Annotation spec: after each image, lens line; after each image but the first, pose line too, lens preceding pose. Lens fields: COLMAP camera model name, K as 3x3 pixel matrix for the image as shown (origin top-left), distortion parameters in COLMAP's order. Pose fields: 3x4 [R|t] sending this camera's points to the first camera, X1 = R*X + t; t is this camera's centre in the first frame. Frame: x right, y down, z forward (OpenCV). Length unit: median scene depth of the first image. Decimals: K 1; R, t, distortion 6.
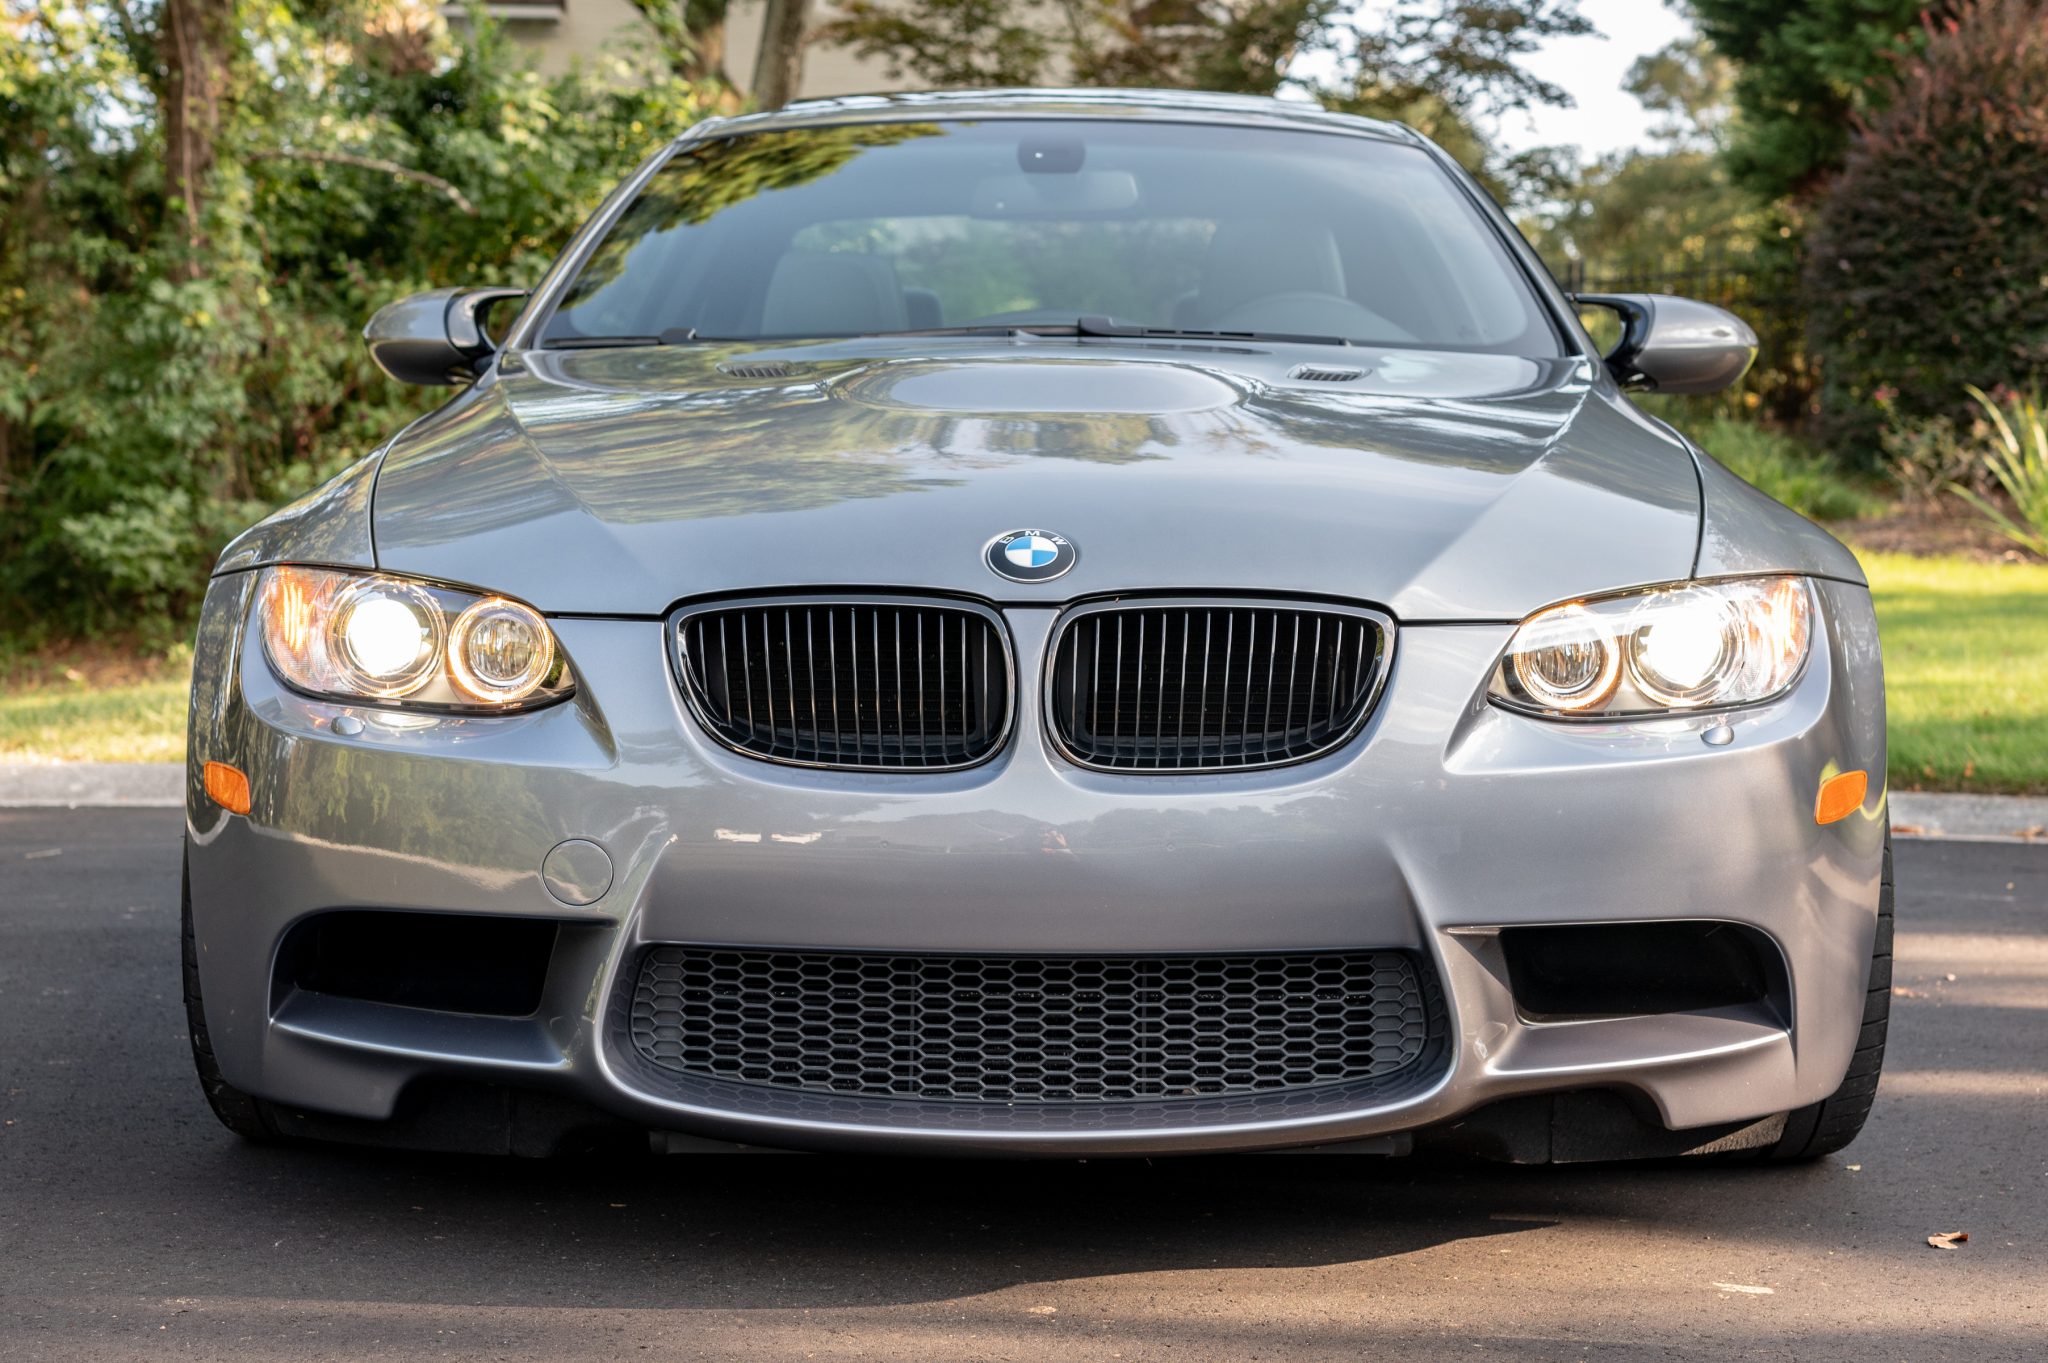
lens RADIAL K [[3160.5, 0, 1024.0], [0, 3160.5, 681.5], [0, 0, 1]] dist [0.012220, 0.019652]
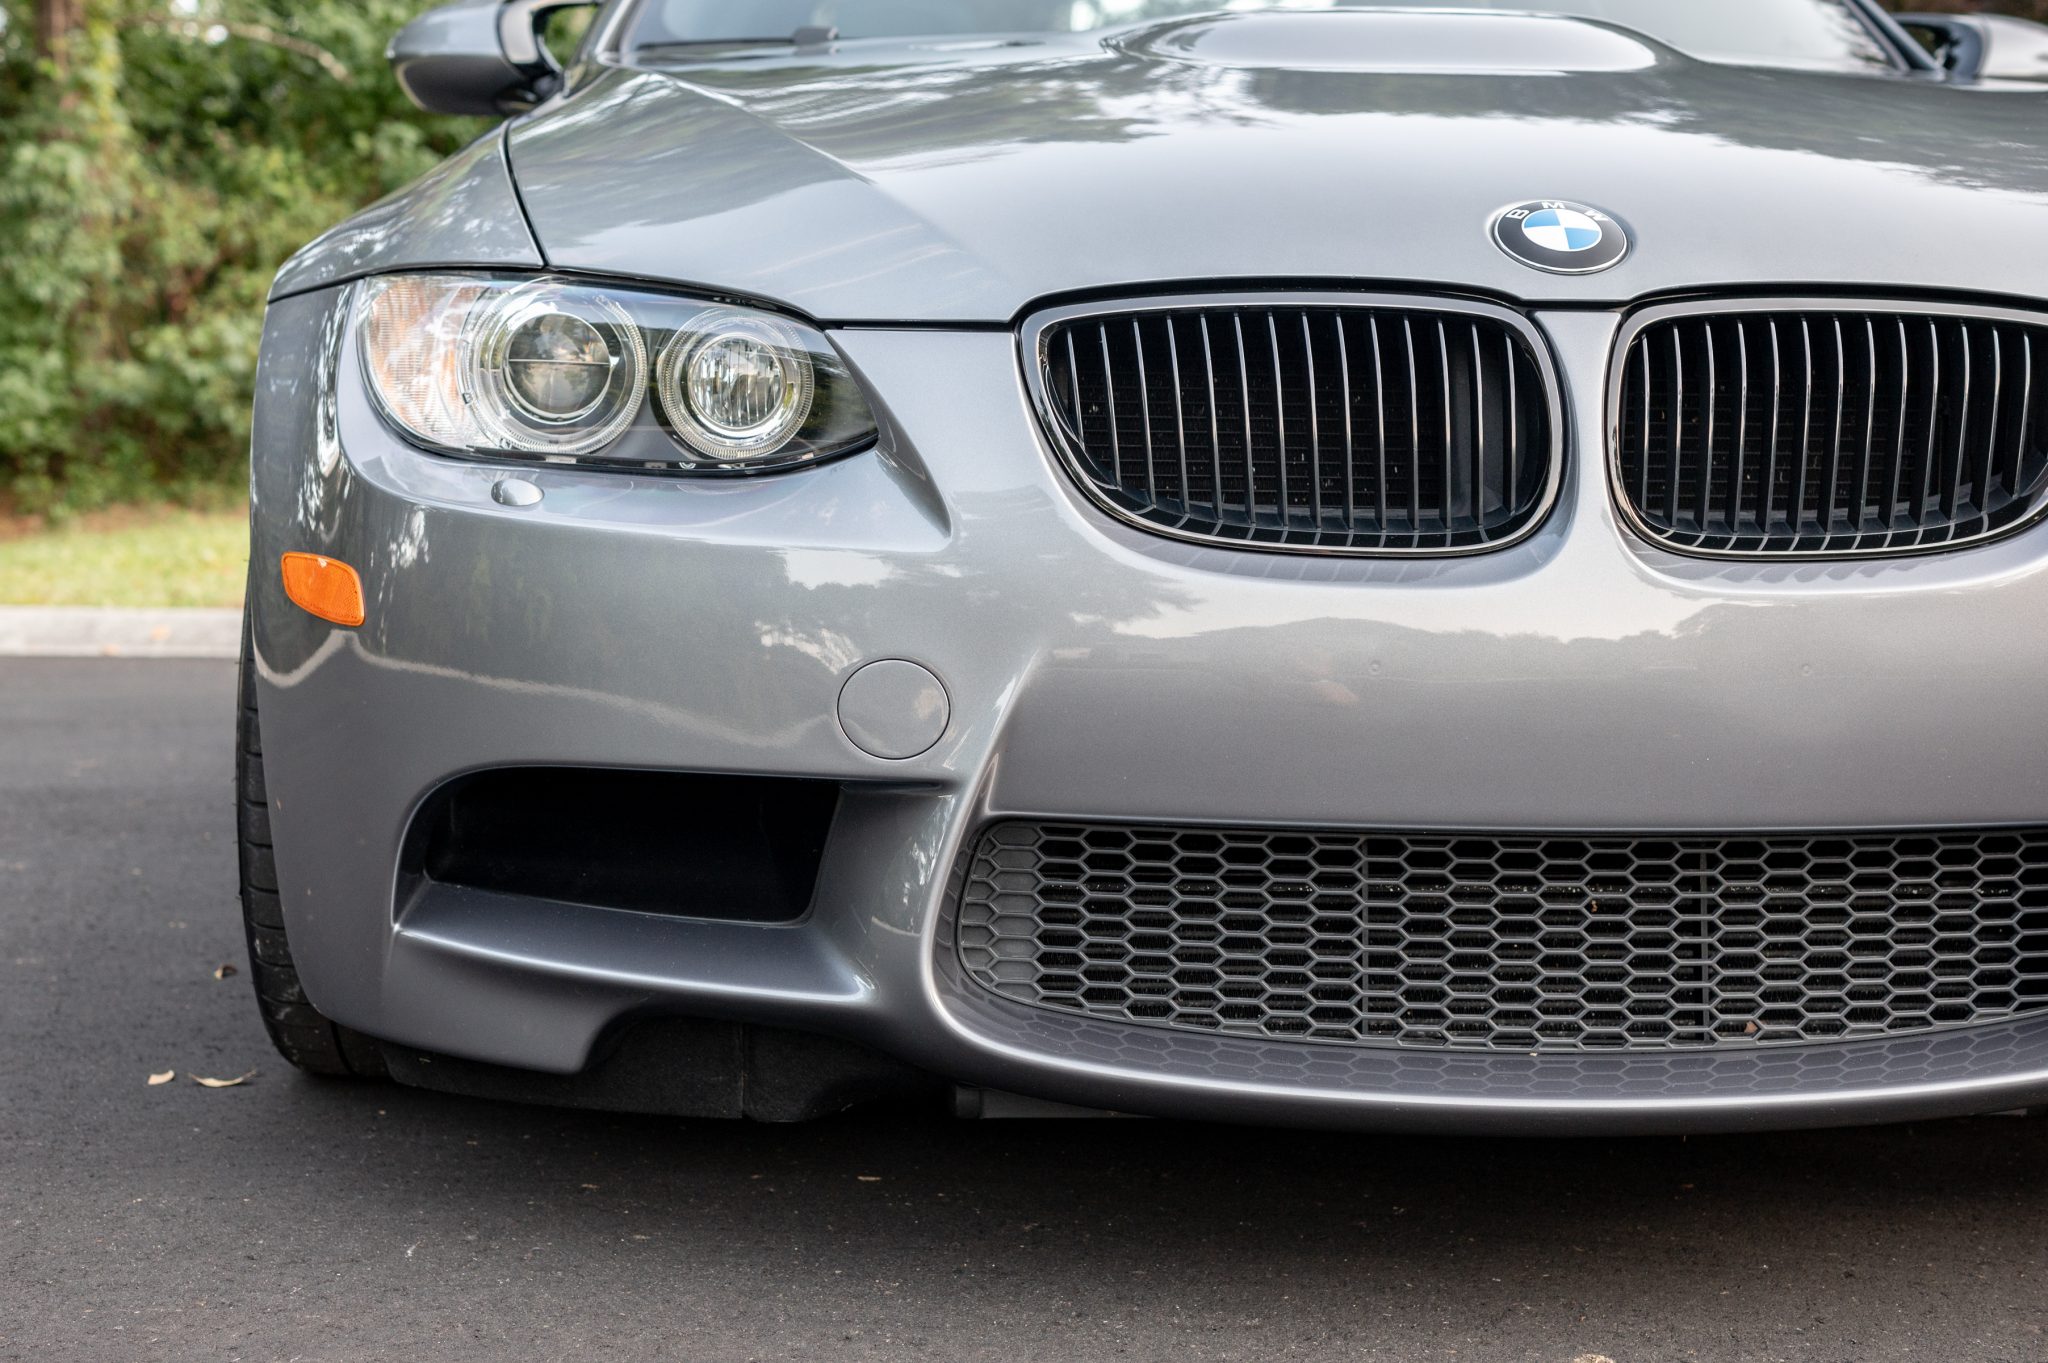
lens RADIAL K [[2964.1, 0, 978.2], [0, 2964.1, 686.5], [0, 0, 1]] dist [0.035076, 0.089499]
pose [[0.999099, 0.000041, 0.042434, -0.137682], [-0.001994, 0.998940, 0.045992, 0.024904], [-0.042387, -0.046035, 0.998040, 0.350257]]
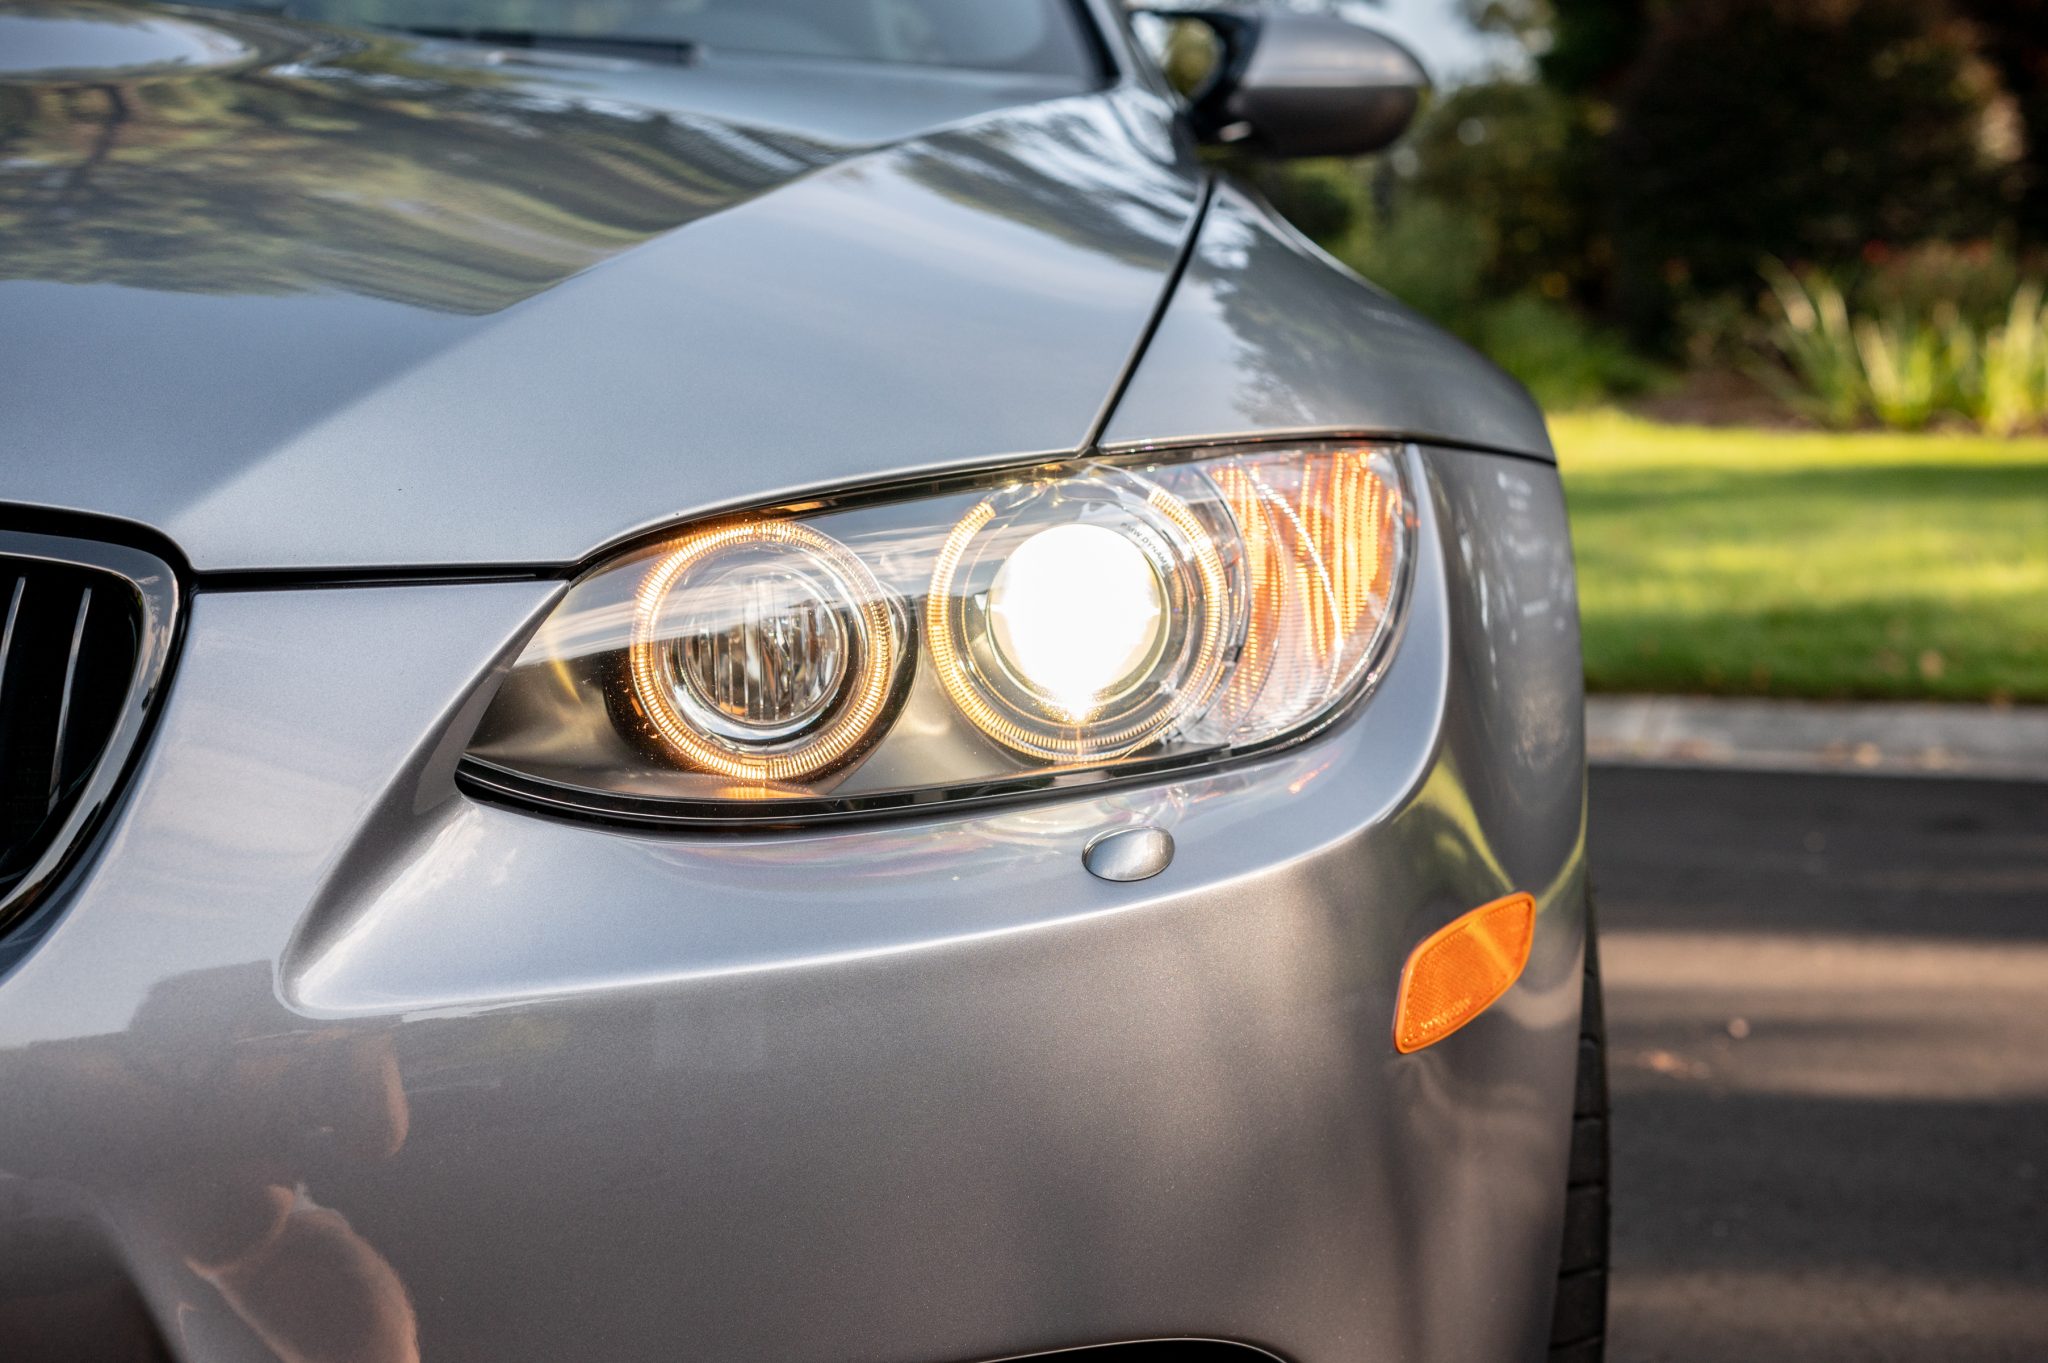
lens RADIAL K [[2937.8, 0, 1006.3], [0, 2937.8, 656.5], [0, 0, 1]] dist [0.027243, 0.067450]
pose [[0.999130, -0.014137, 0.039246, 0.183344], [0.012823, 0.999355, 0.033538, -0.018676], [-0.039694, -0.033006, 0.998667, 0.617243]]
